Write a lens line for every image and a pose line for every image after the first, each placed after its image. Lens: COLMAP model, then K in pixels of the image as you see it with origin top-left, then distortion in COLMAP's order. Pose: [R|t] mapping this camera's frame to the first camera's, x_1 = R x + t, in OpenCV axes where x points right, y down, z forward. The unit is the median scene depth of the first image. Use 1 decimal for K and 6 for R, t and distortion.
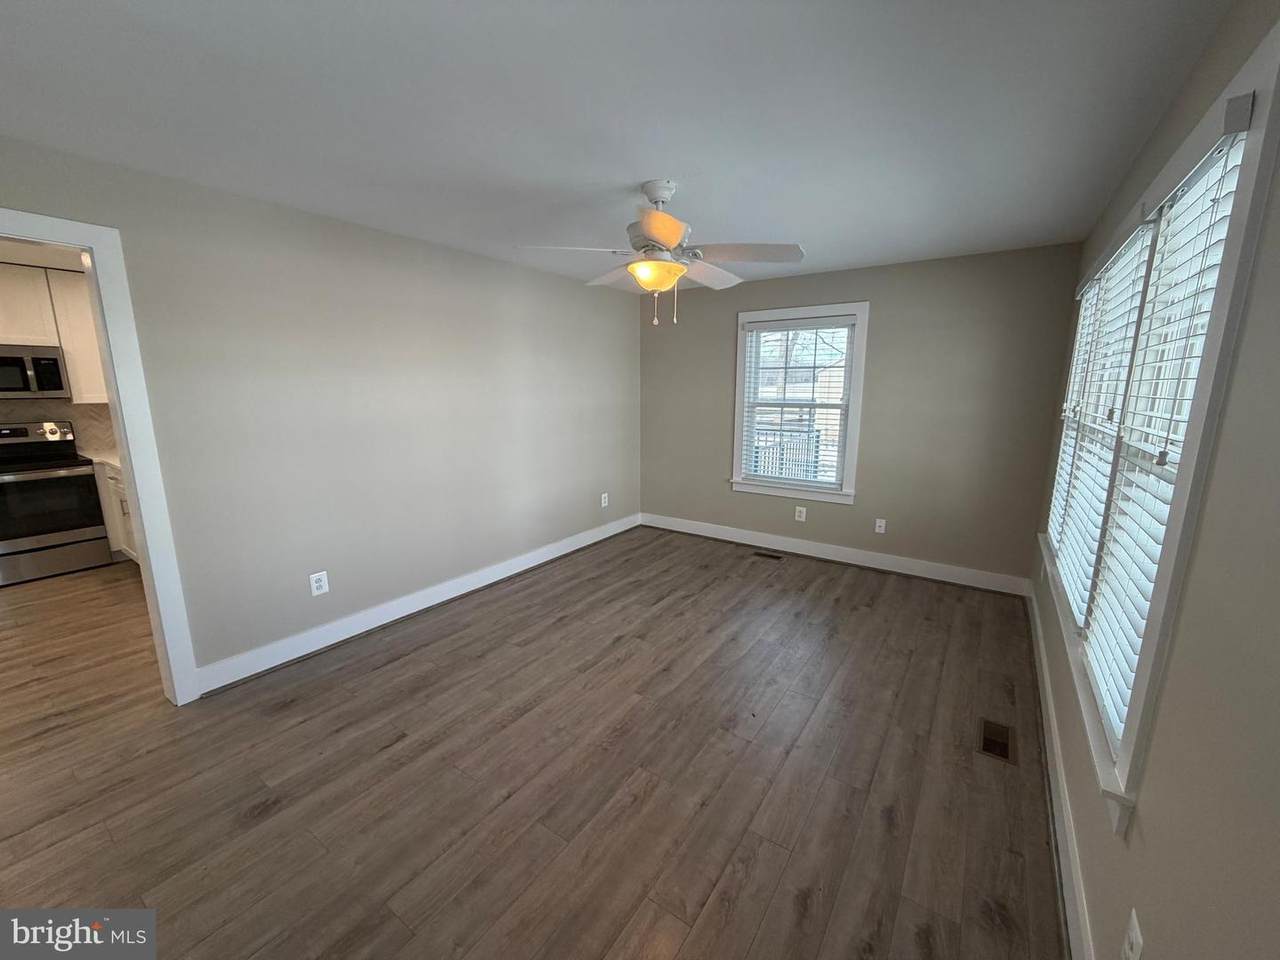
lens RADIAL K [[504.8, 0, 641.8], [0, 504.8, 484.7], [0, 0, 1]] dist [0.001067, 0.000938]
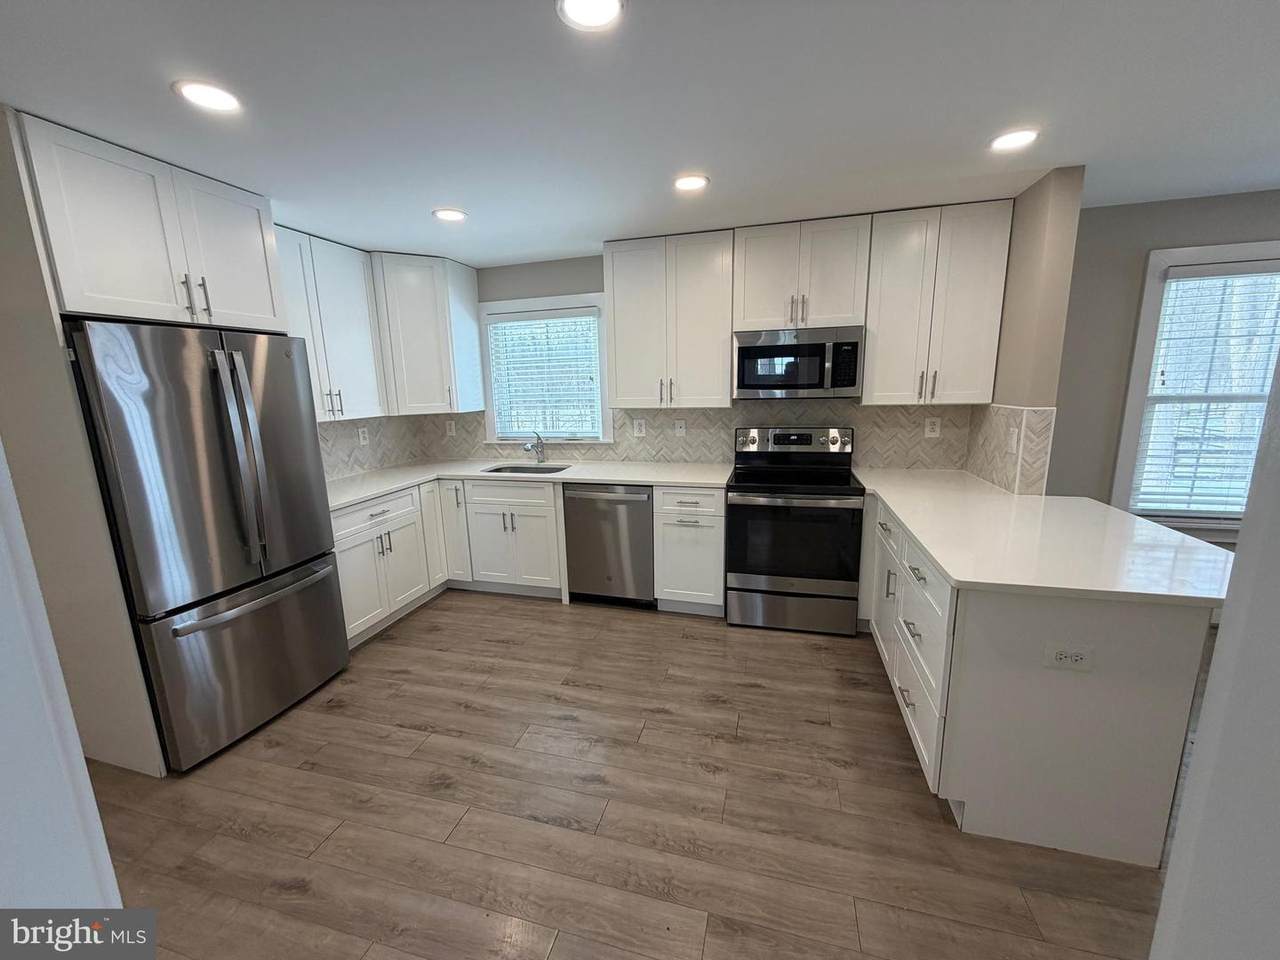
lens RADIAL K [[504.8, 0, 648.7], [0, 504.8, 484.2], [0, 0, 1]] dist [0.001067, 0.000938]
pose [[0.340227, 0.166802, -0.925431, -0.231275], [-0.151283, 0.981031, 0.121206, -0.038714], [0.928094, 0.098764, 0.359008, 0.201321]]
